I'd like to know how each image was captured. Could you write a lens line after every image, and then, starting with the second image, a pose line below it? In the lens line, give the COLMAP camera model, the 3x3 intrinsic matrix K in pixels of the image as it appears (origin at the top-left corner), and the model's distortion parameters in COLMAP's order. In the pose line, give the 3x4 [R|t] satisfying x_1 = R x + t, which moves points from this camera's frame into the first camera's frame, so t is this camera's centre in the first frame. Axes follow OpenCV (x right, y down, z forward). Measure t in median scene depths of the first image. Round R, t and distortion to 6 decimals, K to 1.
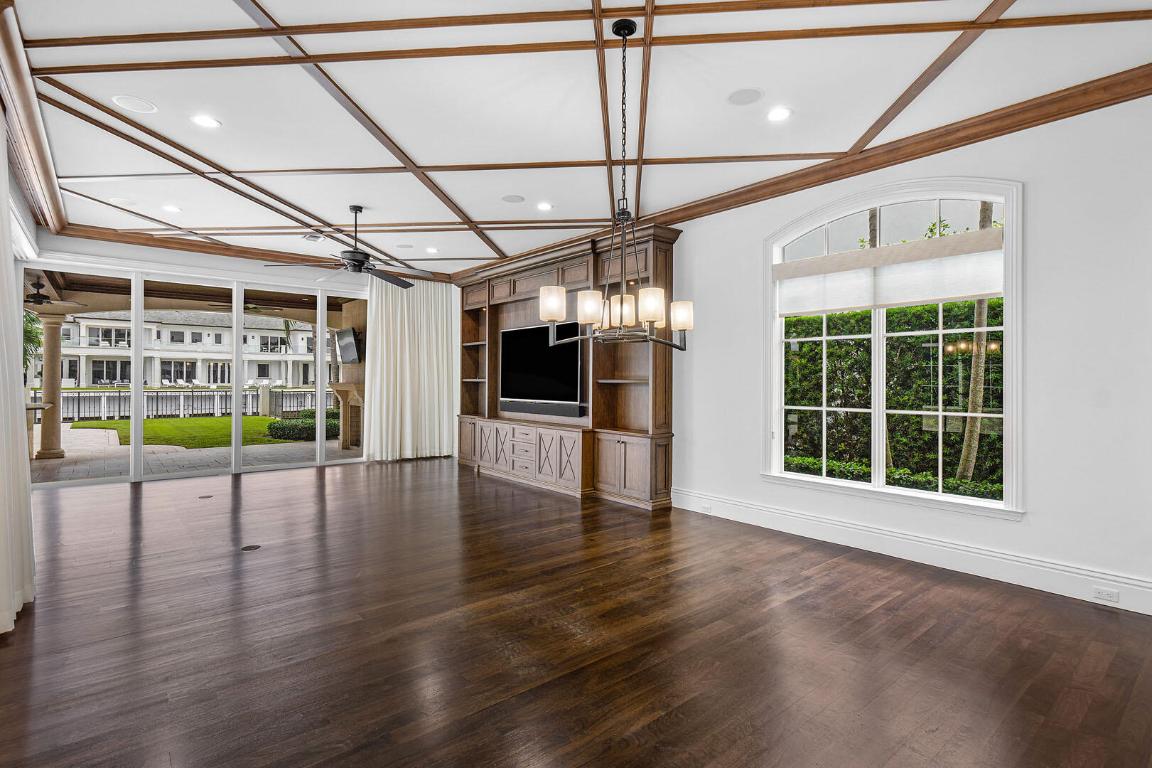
lens RADIAL K [[556.2, 0, 583.7], [0, 556.2, 376.7], [0, 0, 1]] dist [0.001582, -0.001383]
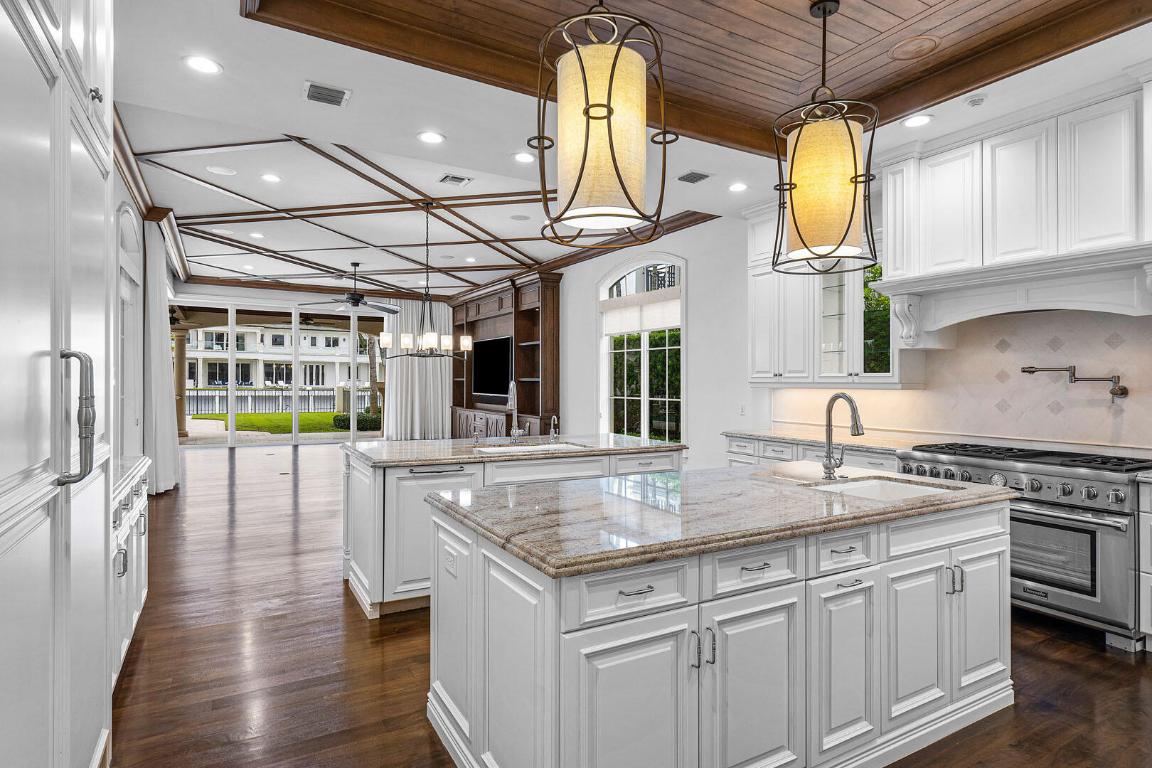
lens RADIAL K [[623.5, 0, 572.0], [0, 623.5, 384.9], [0, 0, 1]] dist [-0.001685, 0.000389]
pose [[0.980954, 0.006314, -0.194139, 0.372552], [-0.004860, 0.999956, 0.007966, 0.006769], [0.194181, -0.006870, 0.980942, -0.411484]]
